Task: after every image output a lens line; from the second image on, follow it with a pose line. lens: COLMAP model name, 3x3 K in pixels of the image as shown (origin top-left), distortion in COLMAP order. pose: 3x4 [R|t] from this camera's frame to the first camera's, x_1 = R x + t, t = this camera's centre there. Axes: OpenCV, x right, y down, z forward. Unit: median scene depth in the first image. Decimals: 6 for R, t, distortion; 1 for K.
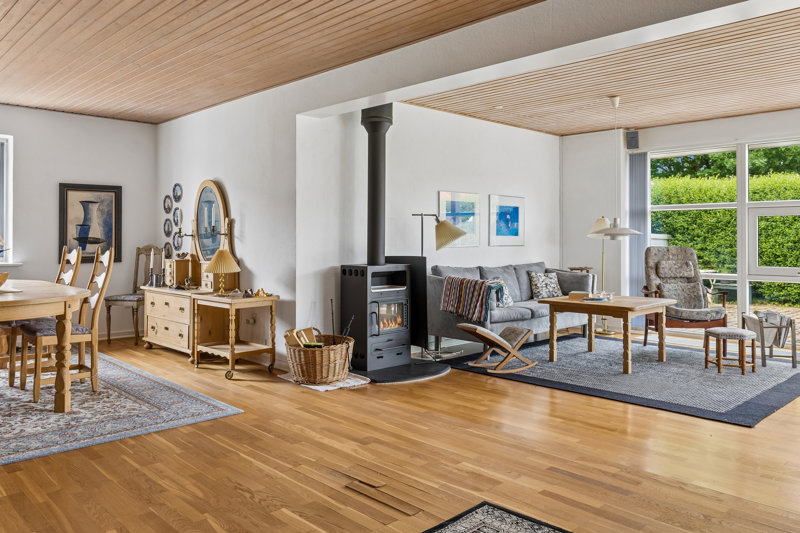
lens RADIAL K [[625.5, 0, 402.0], [0, 625.5, 231.8], [0, 0, 1]] dist [-0.004450, 0.006651]
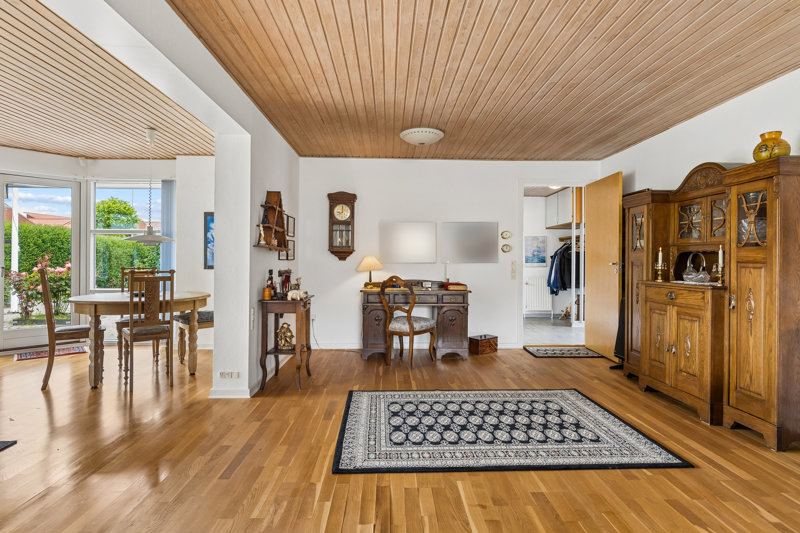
lens RADIAL K [[415.5, 0, 400.5], [0, 415.5, 262.7], [0, 0, 1]] dist [-0.001129, 0.000398]
pose [[-0.738644, -0.009260, 0.674032, -0.250102], [-0.013125, 0.999914, -0.000646, 0.005984], [-0.673968, -0.009324, -0.738702, 0.731122]]
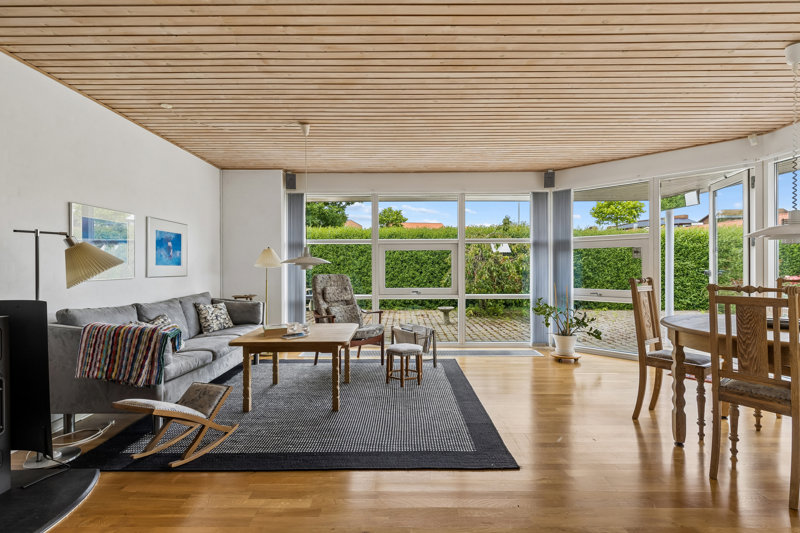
lens RADIAL K [[378.0, 0, 395.9], [0, 378.0, 268.3], [0, 0, 1]] dist [0.001170, -0.001801]
pose [[0.704875, -0.005986, 0.709307, 0.017699], [-0.003980, 0.999915, 0.012393, 0.003352], [-0.709321, -0.011558, 0.704791, 0.491220]]
